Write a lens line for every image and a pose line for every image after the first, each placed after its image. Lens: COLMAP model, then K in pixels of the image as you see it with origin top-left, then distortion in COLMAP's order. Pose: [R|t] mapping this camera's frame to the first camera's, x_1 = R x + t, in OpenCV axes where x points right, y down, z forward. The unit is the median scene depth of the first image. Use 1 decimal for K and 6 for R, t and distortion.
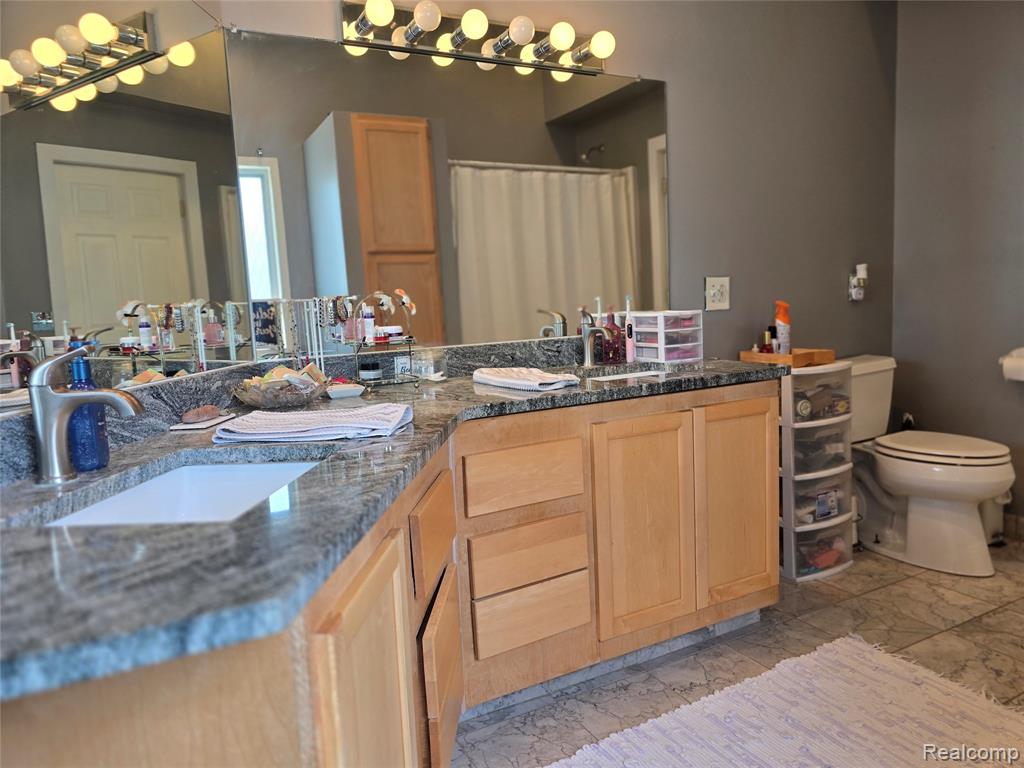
lens RADIAL K [[690.8, 0, 541.0], [0, 690.8, 388.1], [0, 0, 1]] dist [0.066866, -0.063821]
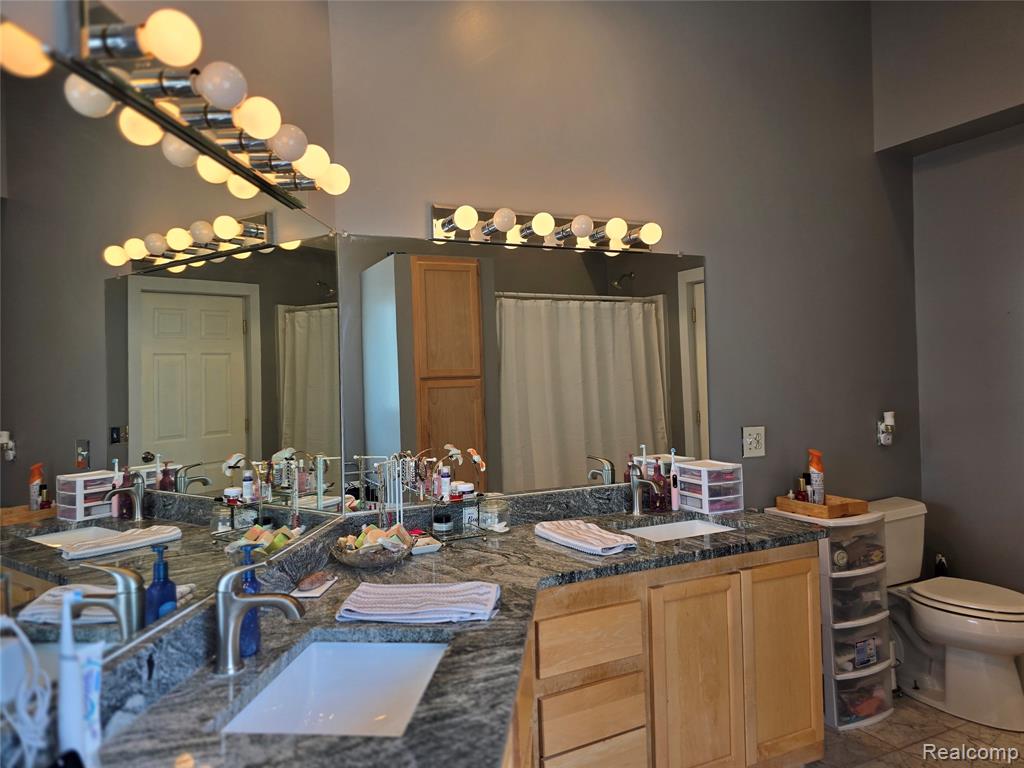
lens RADIAL K [[690.8, 0, 531.5], [0, 690.8, 389.7], [0, 0, 1]] dist [0.066866, -0.063821]
pose [[0.999117, 0.017275, -0.038287, -0.057889], [-0.021651, 0.992897, -0.116994, -0.096148], [0.035994, 0.117720, 0.992394, -0.104959]]
